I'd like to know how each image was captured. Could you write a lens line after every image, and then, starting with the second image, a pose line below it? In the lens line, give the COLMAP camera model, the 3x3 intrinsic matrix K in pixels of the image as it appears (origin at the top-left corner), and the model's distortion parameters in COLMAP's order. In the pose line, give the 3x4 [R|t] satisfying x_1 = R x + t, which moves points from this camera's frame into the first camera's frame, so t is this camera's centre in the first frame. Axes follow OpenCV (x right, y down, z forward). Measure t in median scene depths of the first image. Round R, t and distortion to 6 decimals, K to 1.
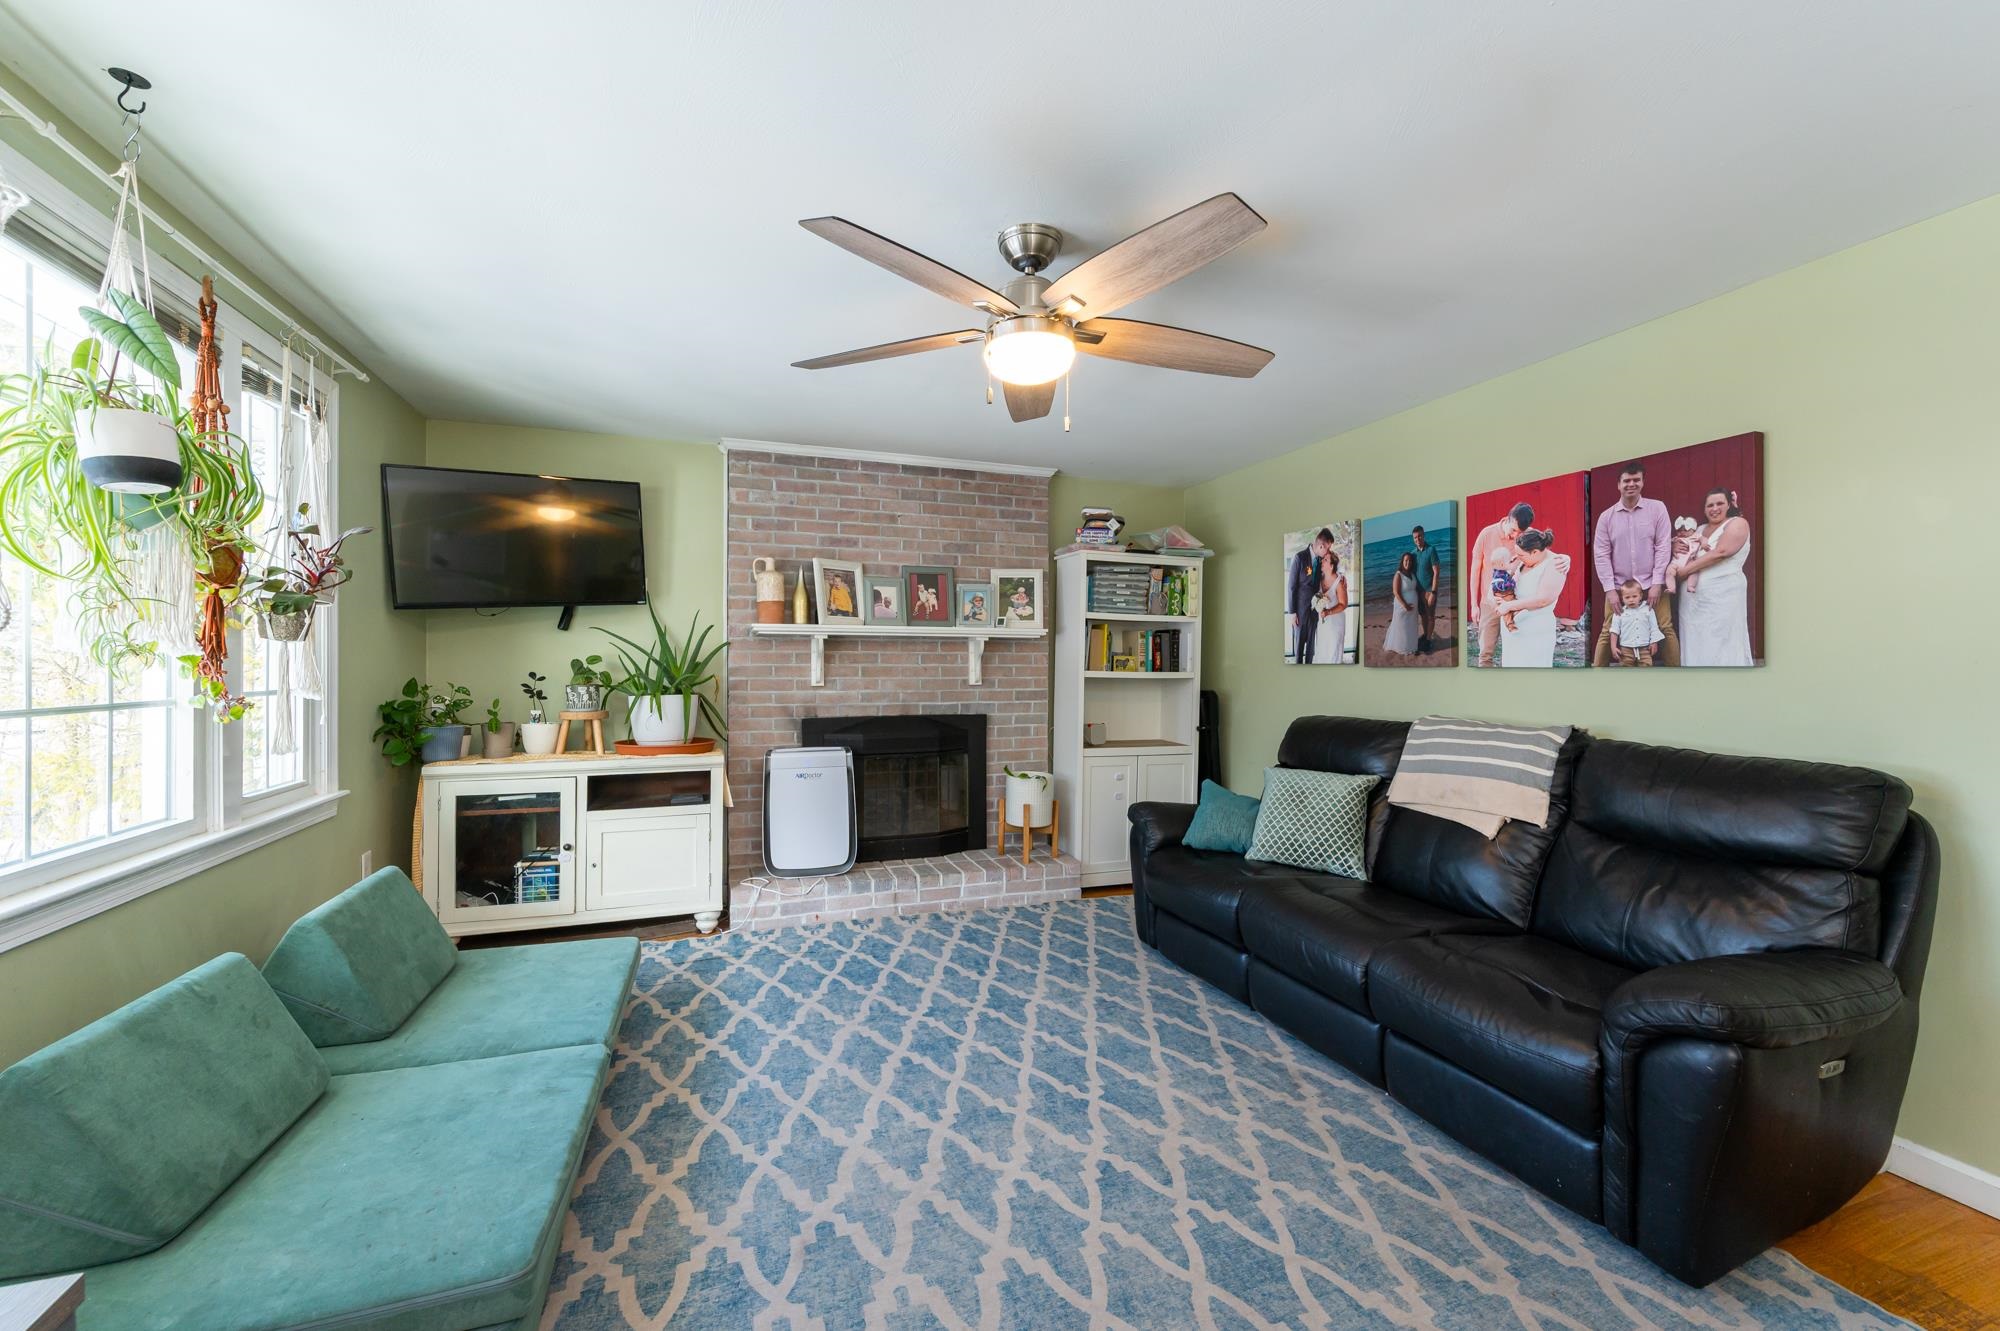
lens RADIAL K [[830.8, 0, 1008.7], [0, 830.8, 664.9], [0, 0, 1]] dist [0.000818, -0.001173]
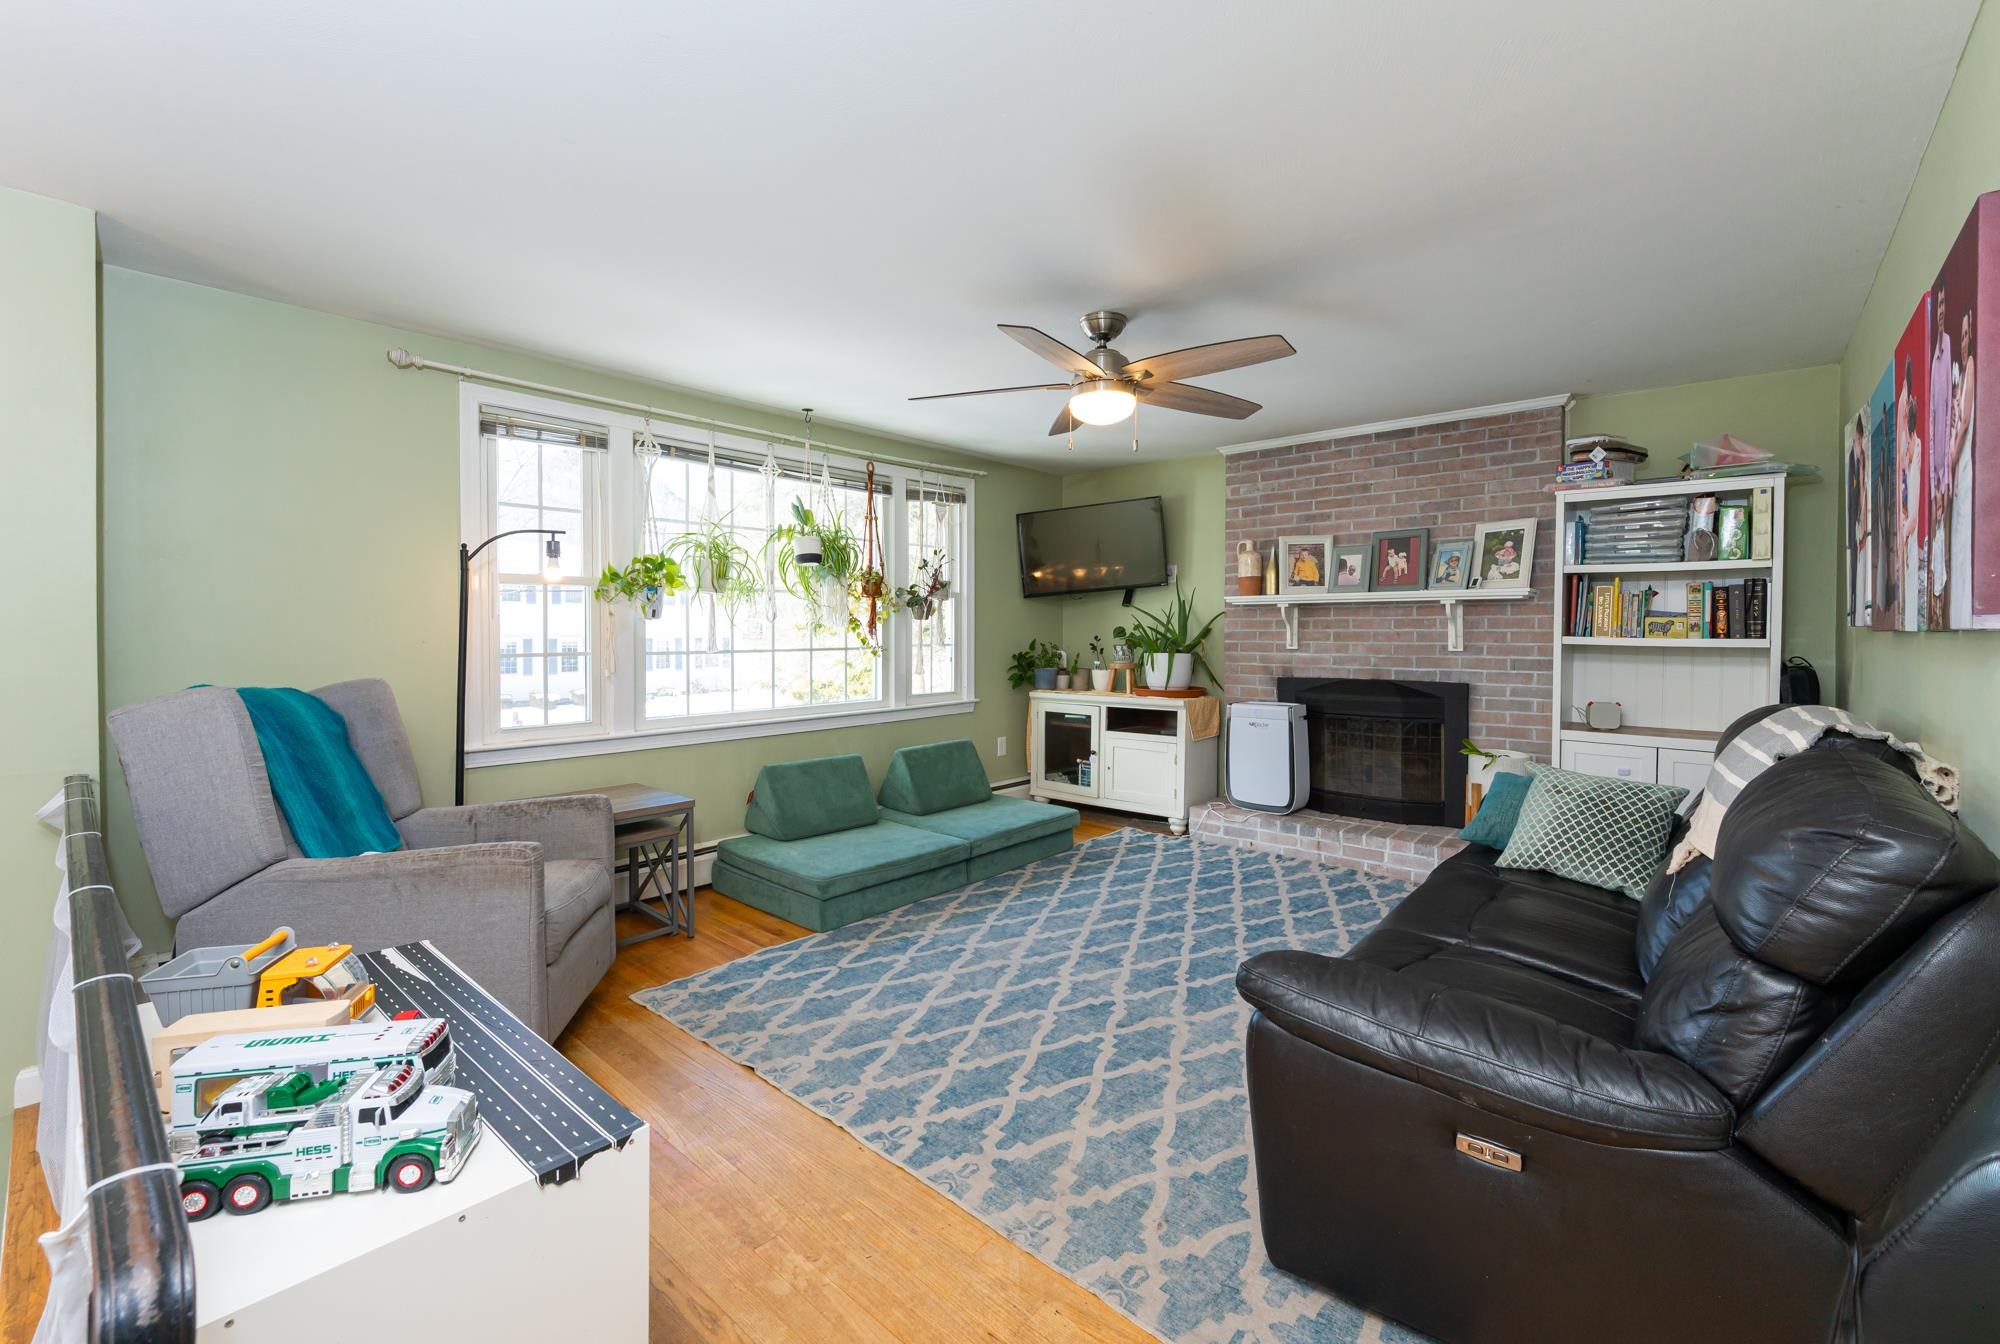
lens RADIAL K [[854.4, 0, 967.3], [0, 854.4, 637.2], [0, 0, 1]] dist [-0.012446, 0.000463]
pose [[0.448274, 0.004499, -0.893885, 0.768893], [0.000802, 0.999985, 0.005436, 0.003640], [0.893896, -0.003154, 0.448264, 0.113640]]
